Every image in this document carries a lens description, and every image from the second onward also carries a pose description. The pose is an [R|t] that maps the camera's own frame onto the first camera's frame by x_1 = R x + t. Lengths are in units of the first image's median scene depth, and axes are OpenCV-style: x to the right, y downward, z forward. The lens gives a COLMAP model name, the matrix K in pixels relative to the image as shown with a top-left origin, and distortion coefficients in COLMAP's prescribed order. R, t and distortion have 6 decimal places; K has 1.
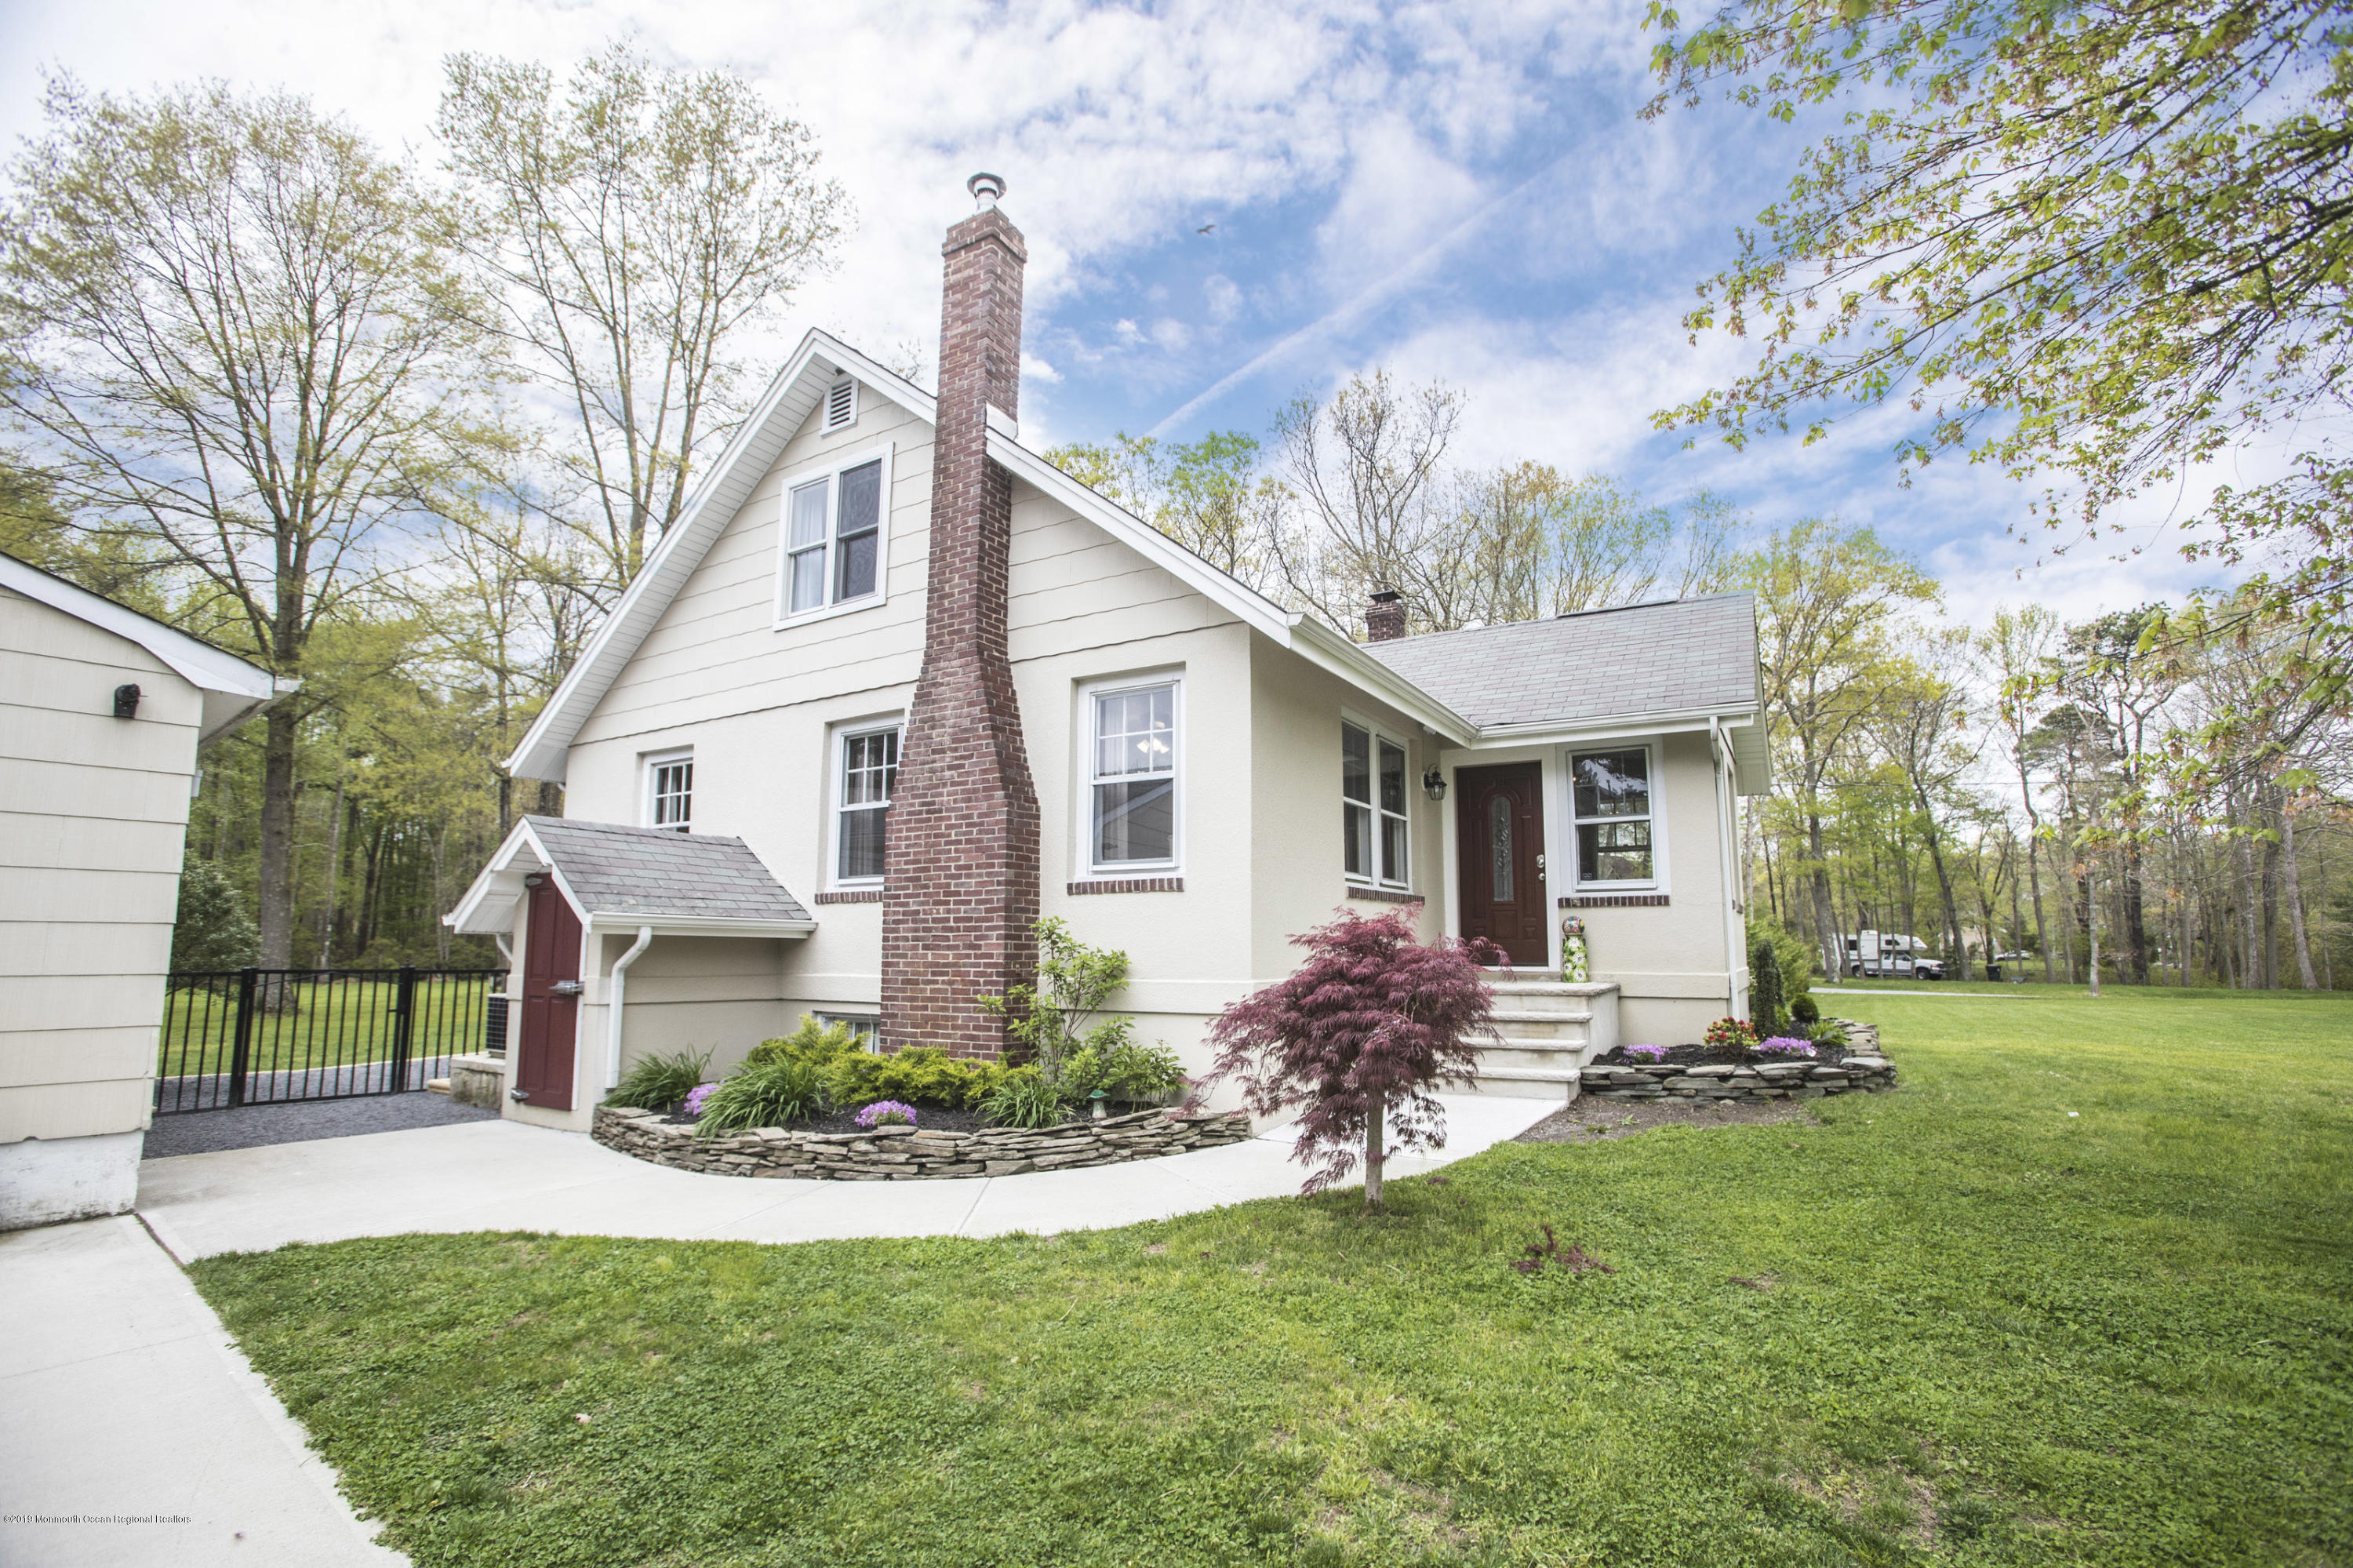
lens RADIAL K [[1069.3, 0, 1194.9], [0, 1069.3, 817.8], [0, 0, 1]] dist [-0.072956, 0.028702]
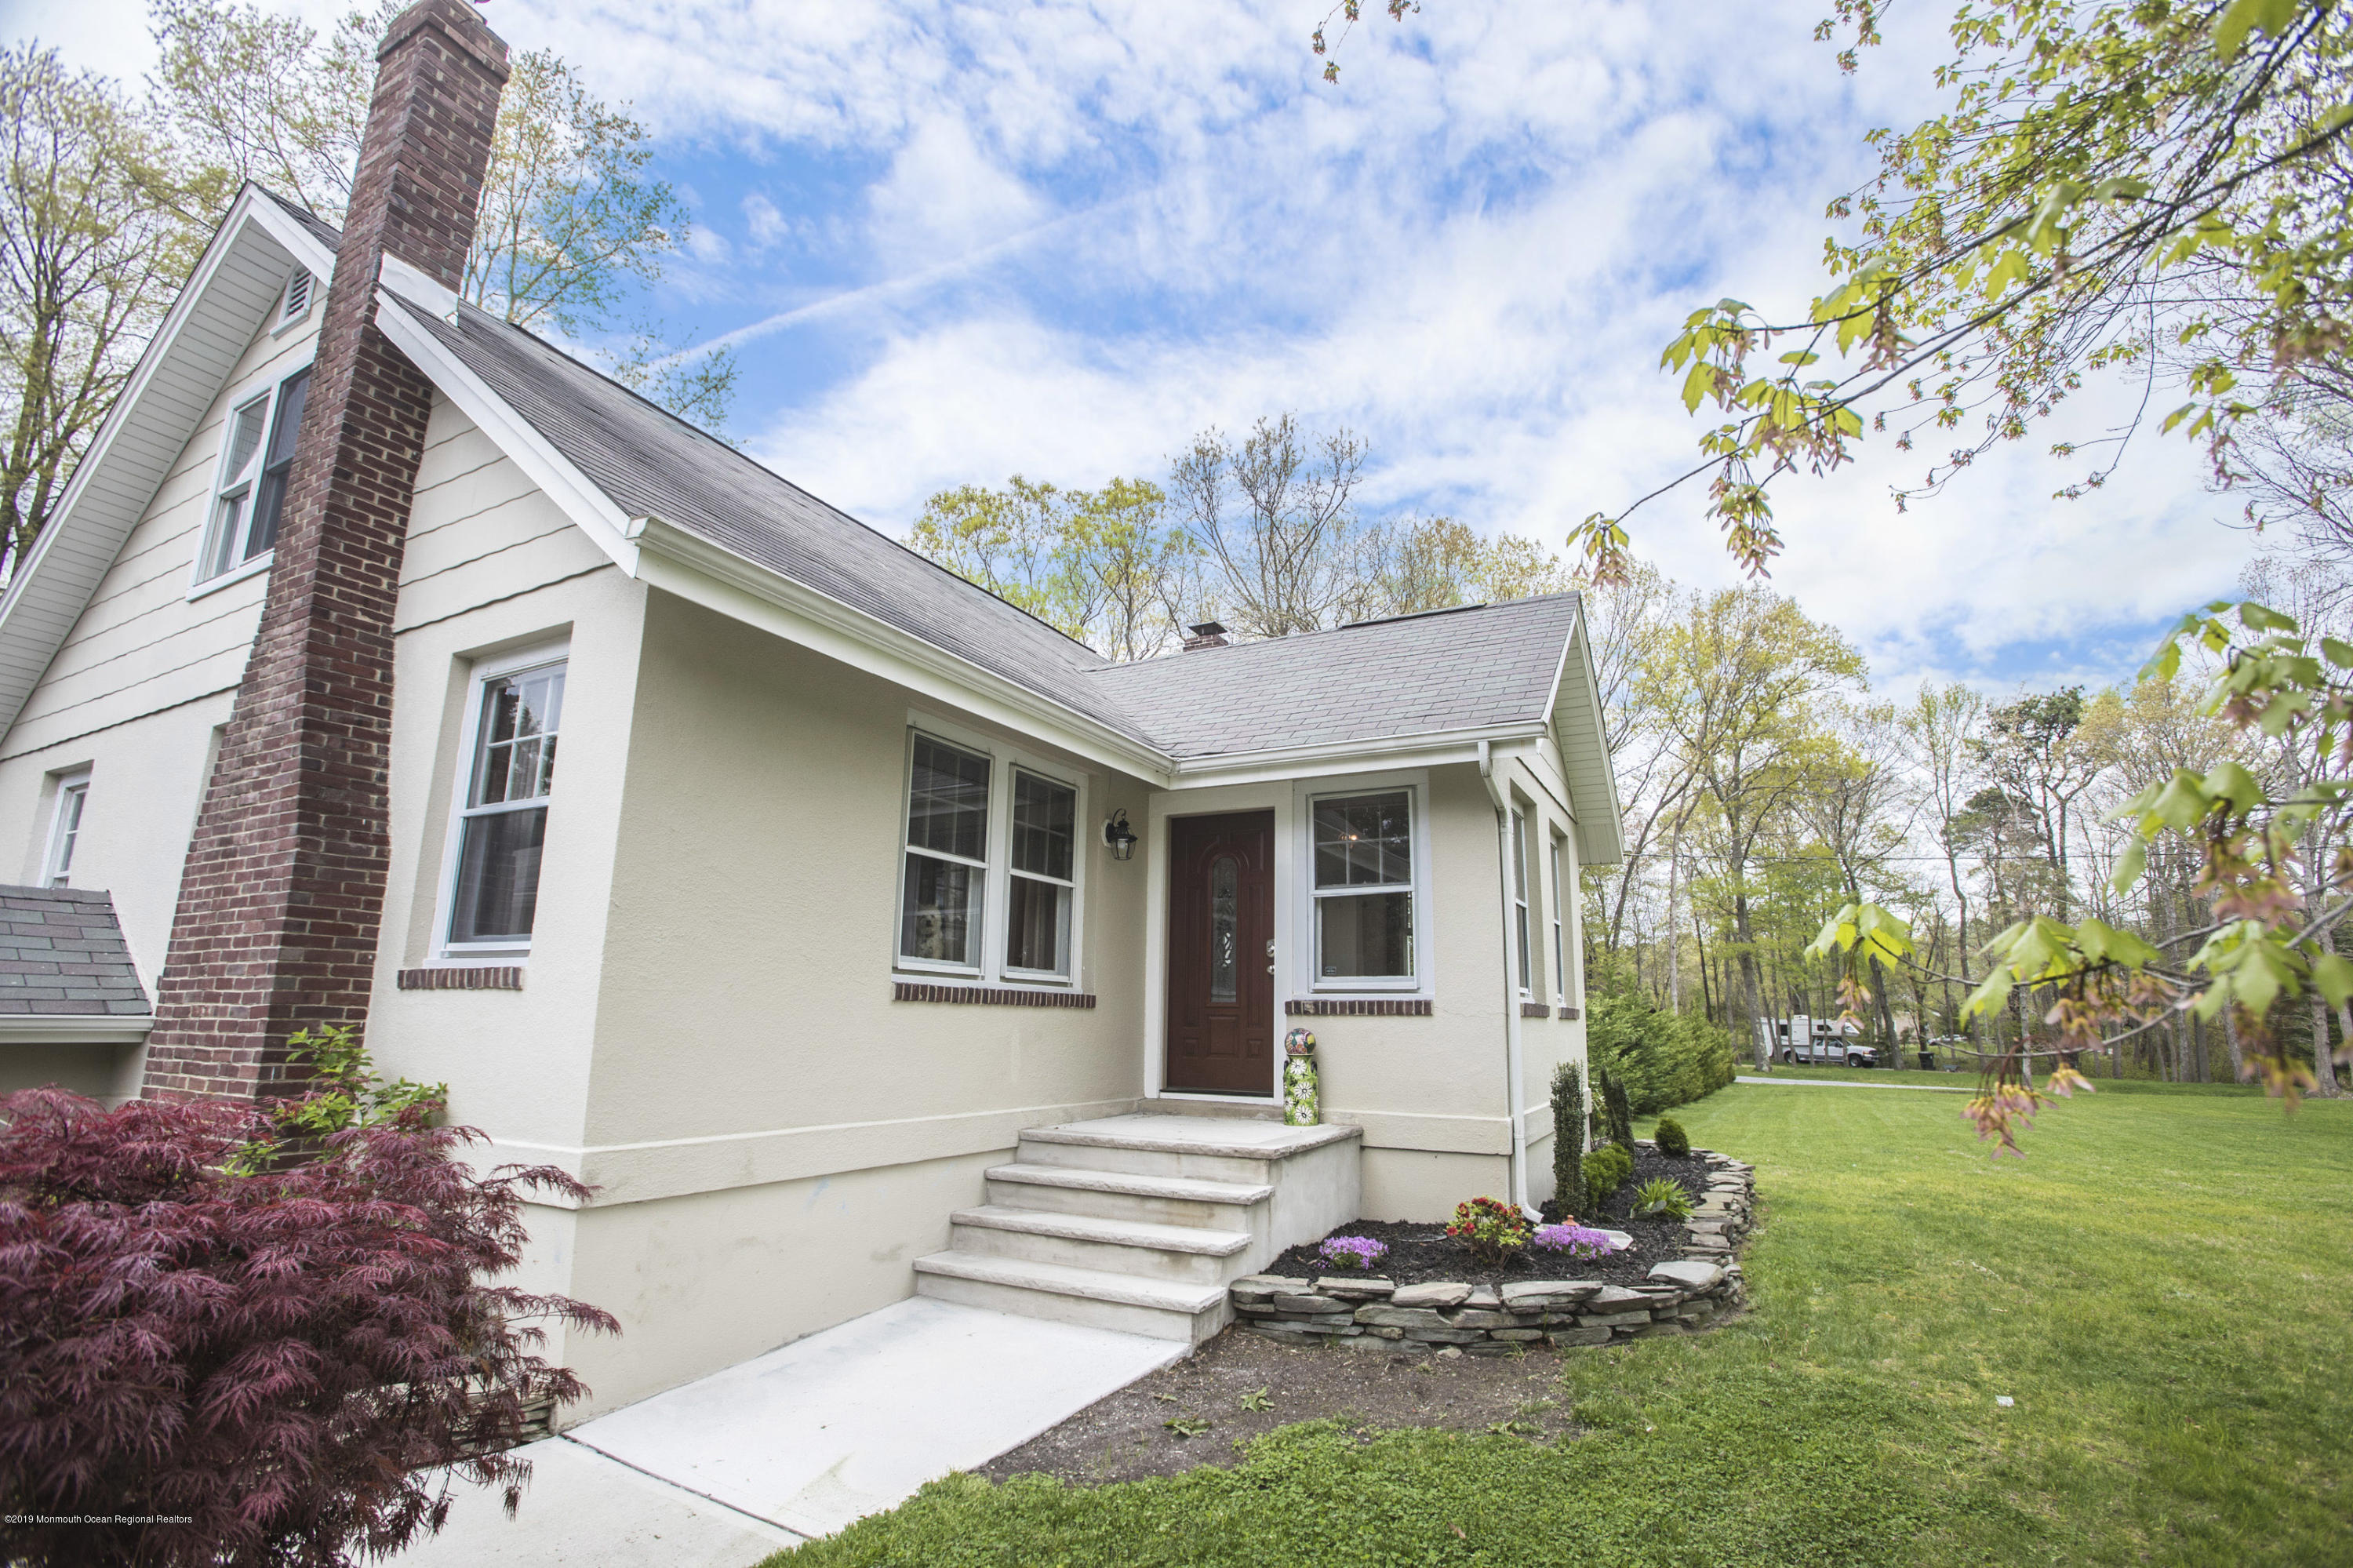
lens RADIAL K [[1069.3, 0, 1194.9], [0, 1069.3, 817.8], [0, 0, 1]] dist [-0.072956, 0.028702]
pose [[0.998824, 0.021069, 0.043675, 0.247740], [-0.018093, 0.997559, -0.067449, 0.003175], [-0.044989, 0.066580, 0.996766, 0.285171]]
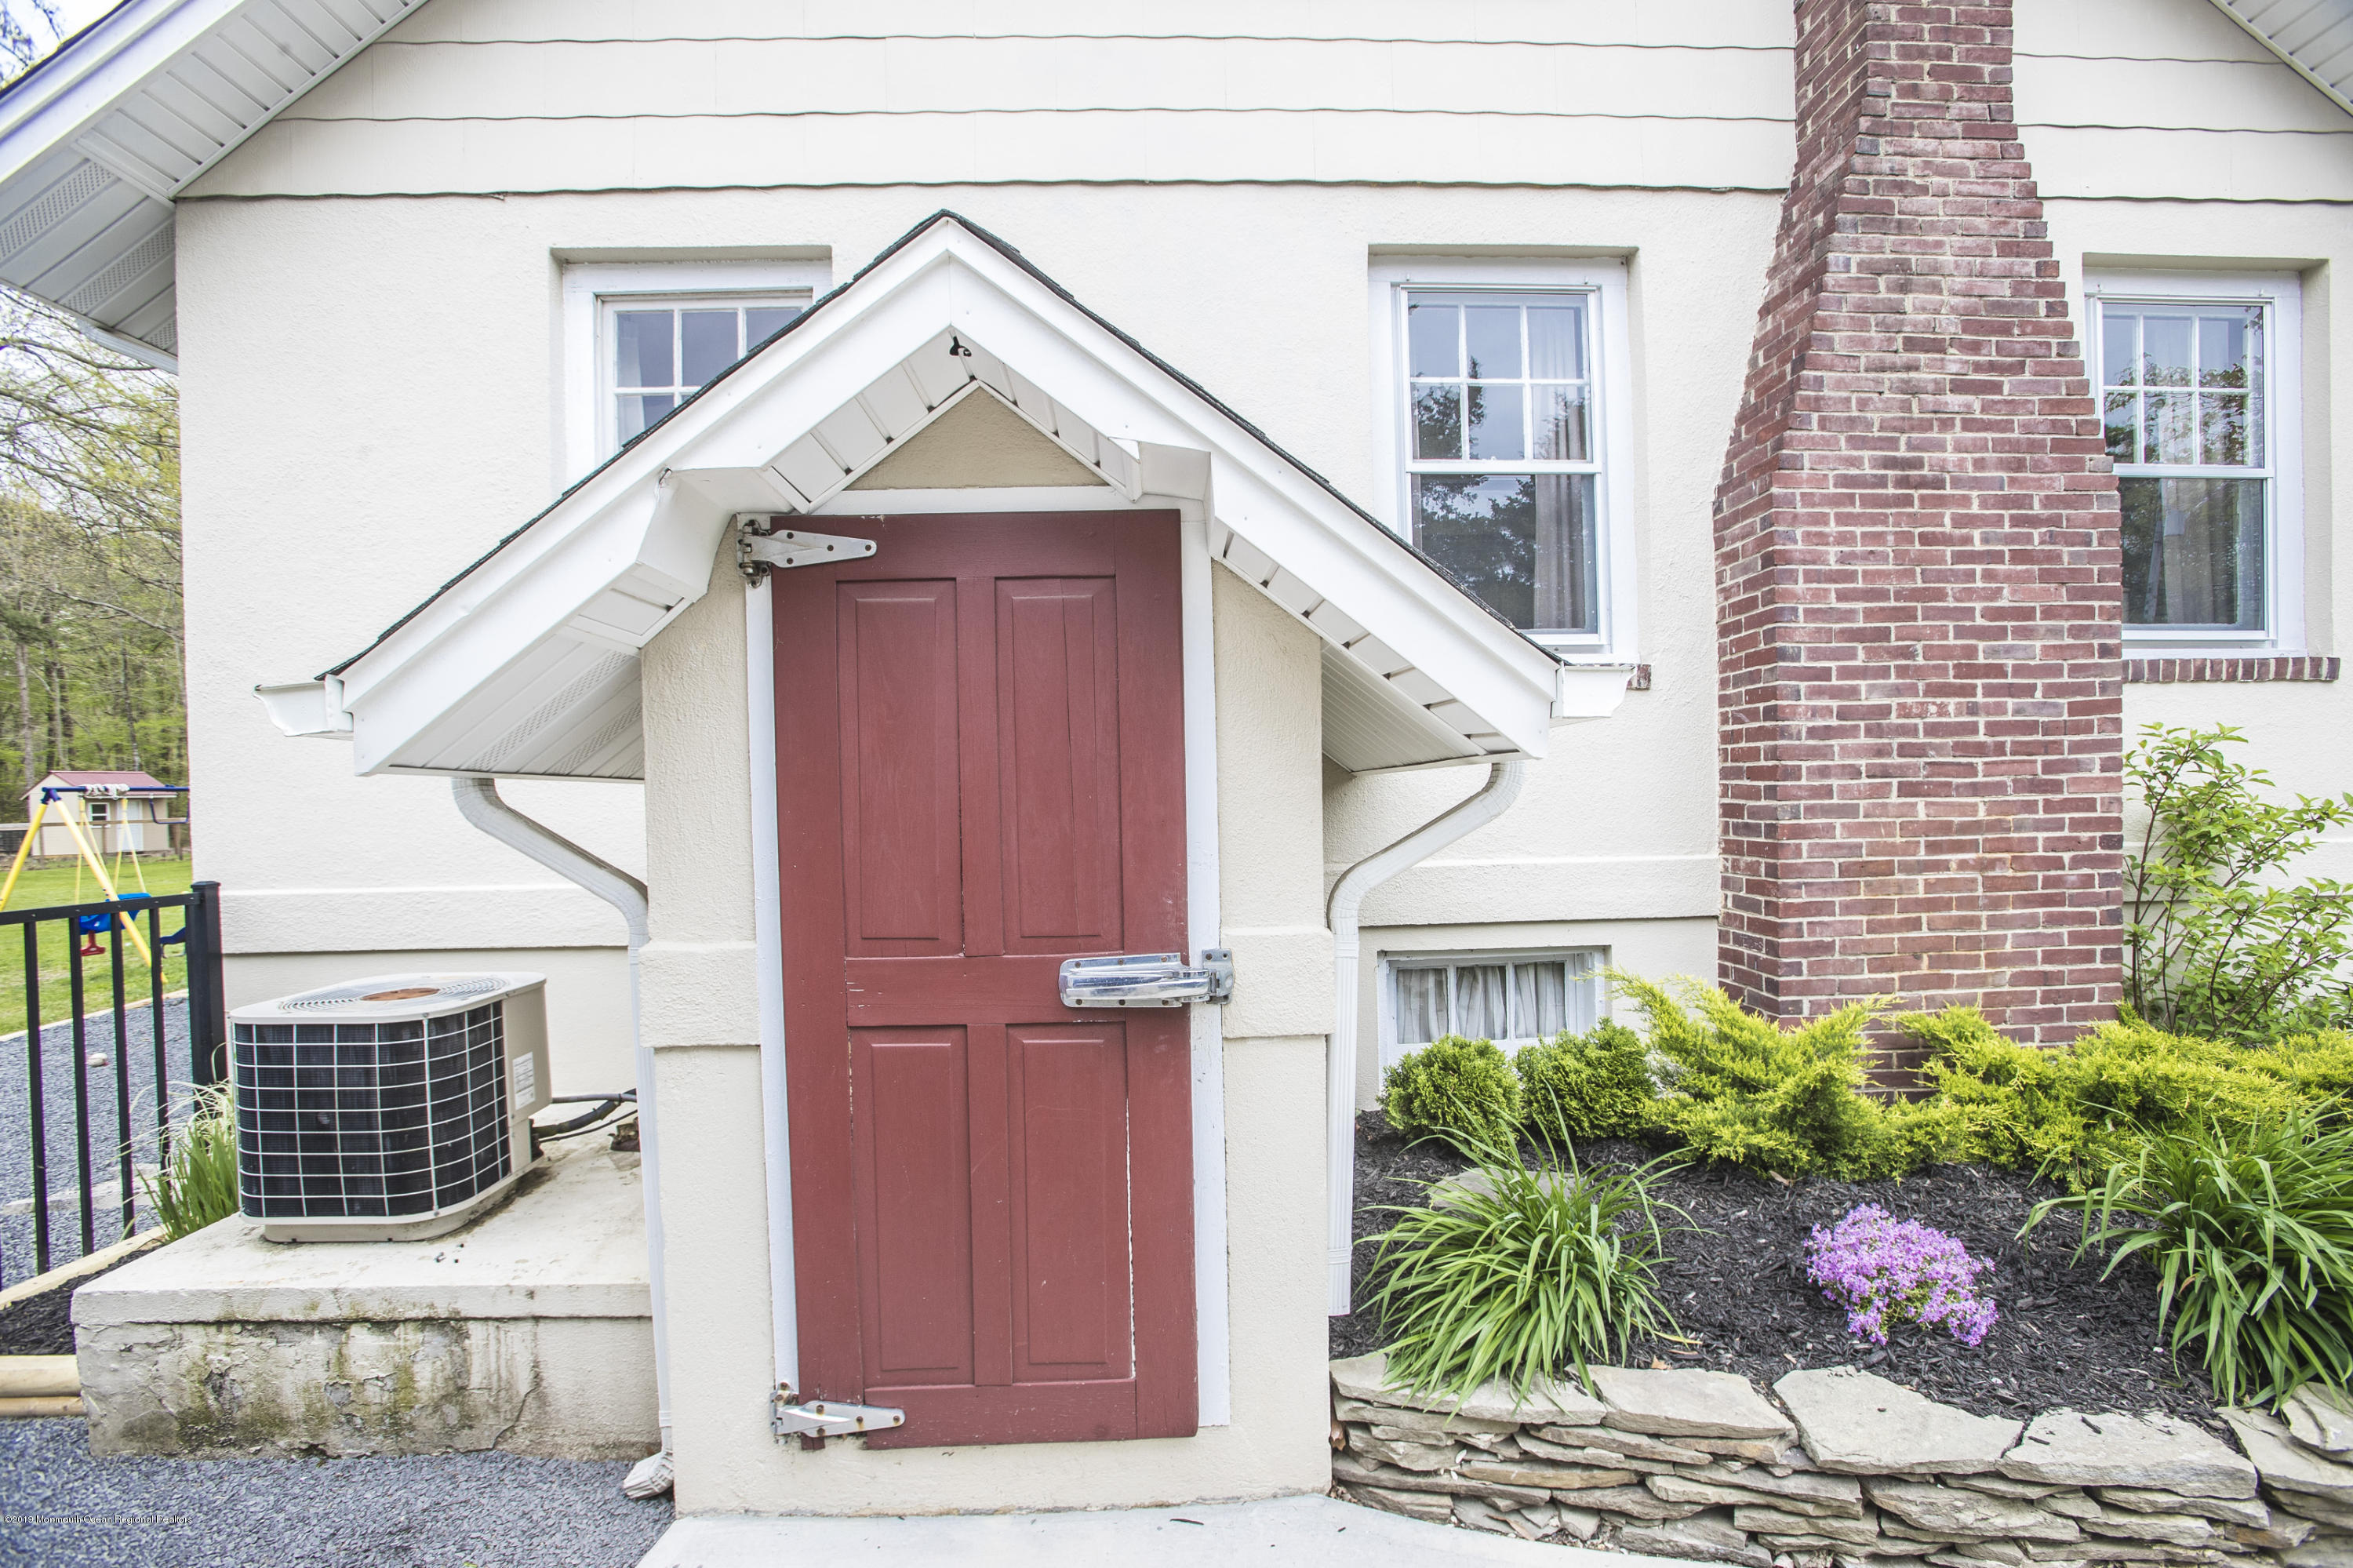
lens RADIAL K [[1069.3, 0, 1194.9], [0, 1069.3, 817.8], [0, 0, 1]] dist [-0.072956, 0.028702]
pose [[0.841411, -0.026422, 0.539749, -0.584545], [-0.048280, 0.991134, 0.123781, 0.074226], [-0.538234, -0.130210, 0.832676, 0.630174]]
